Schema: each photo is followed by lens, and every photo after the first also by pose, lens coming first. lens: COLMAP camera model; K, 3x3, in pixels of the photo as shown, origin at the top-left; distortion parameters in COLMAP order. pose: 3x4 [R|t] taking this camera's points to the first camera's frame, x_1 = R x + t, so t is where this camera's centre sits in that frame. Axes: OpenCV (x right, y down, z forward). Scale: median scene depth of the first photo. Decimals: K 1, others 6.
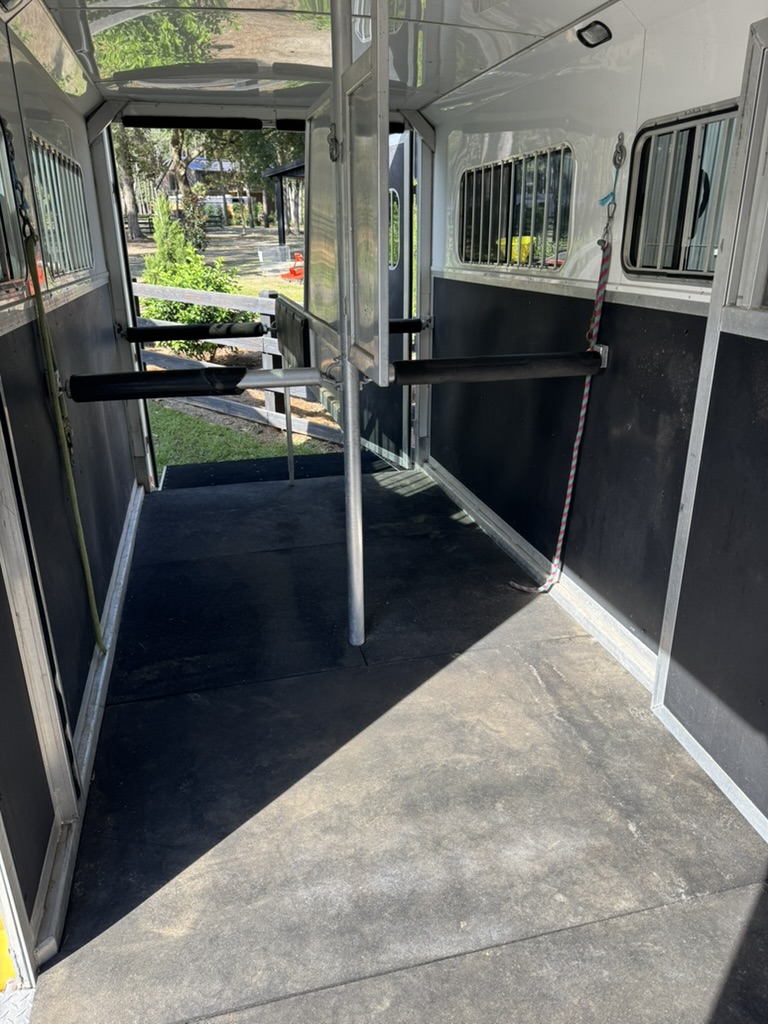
lens RADIAL K [[712.1, 0, 382.9], [0, 712.1, 510.4], [0, 0, 1]] dist [-0.004313, -0.001678]
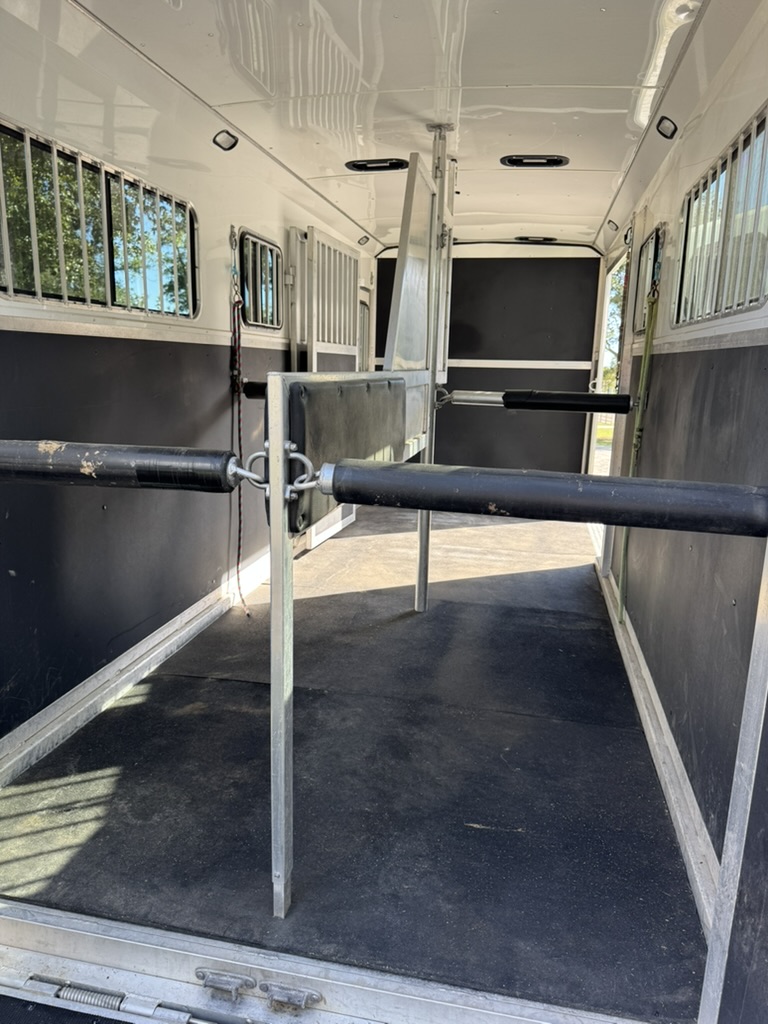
lens RADIAL K [[712.1, 0, 384.6], [0, 712.1, 516.0], [0, 0, 1]] dist [-0.004313, -0.001678]
pose [[-0.902643, -0.108031, 0.416611, -0.345599], [0.129529, 0.854918, 0.502332, -0.427204], [-0.410436, 0.507390, -0.757693, 1.349658]]
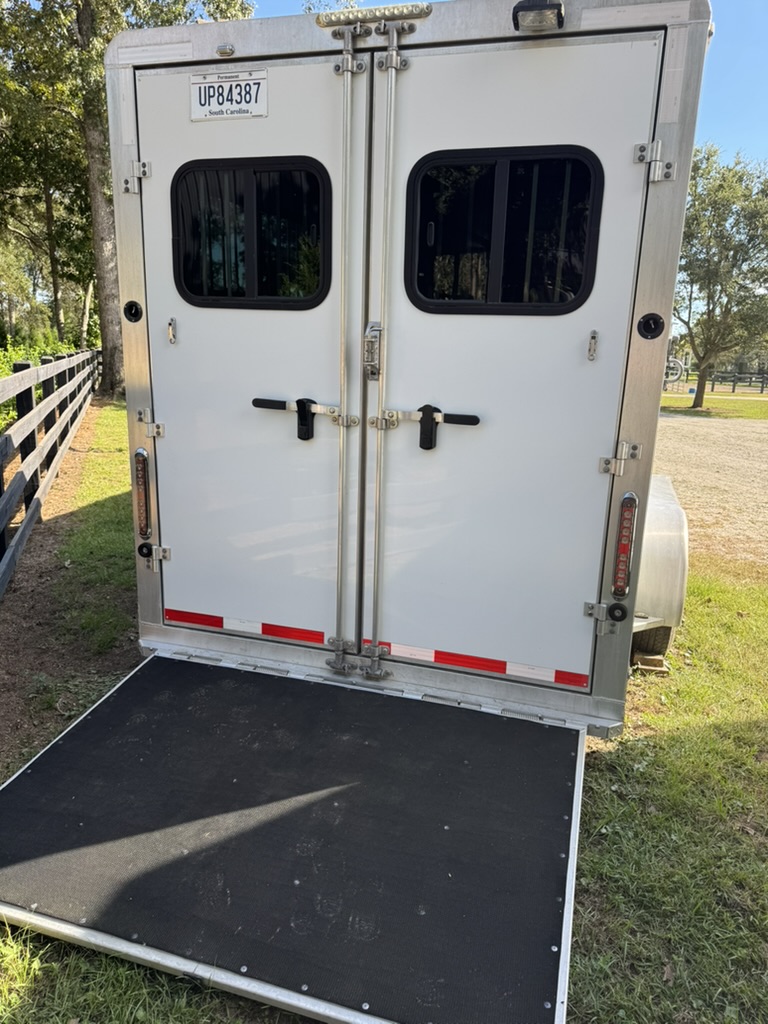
lens RADIAL K [[712.1, 0, 385.1], [0, 712.1, 511.6], [0, 0, 1]] dist [-0.004313, -0.001678]
pose [[-0.856698, -0.147684, 0.494225, -0.498159], [0.156647, 0.838398, 0.522064, -0.529663], [-0.491457, 0.524670, -0.695119, 1.601868]]
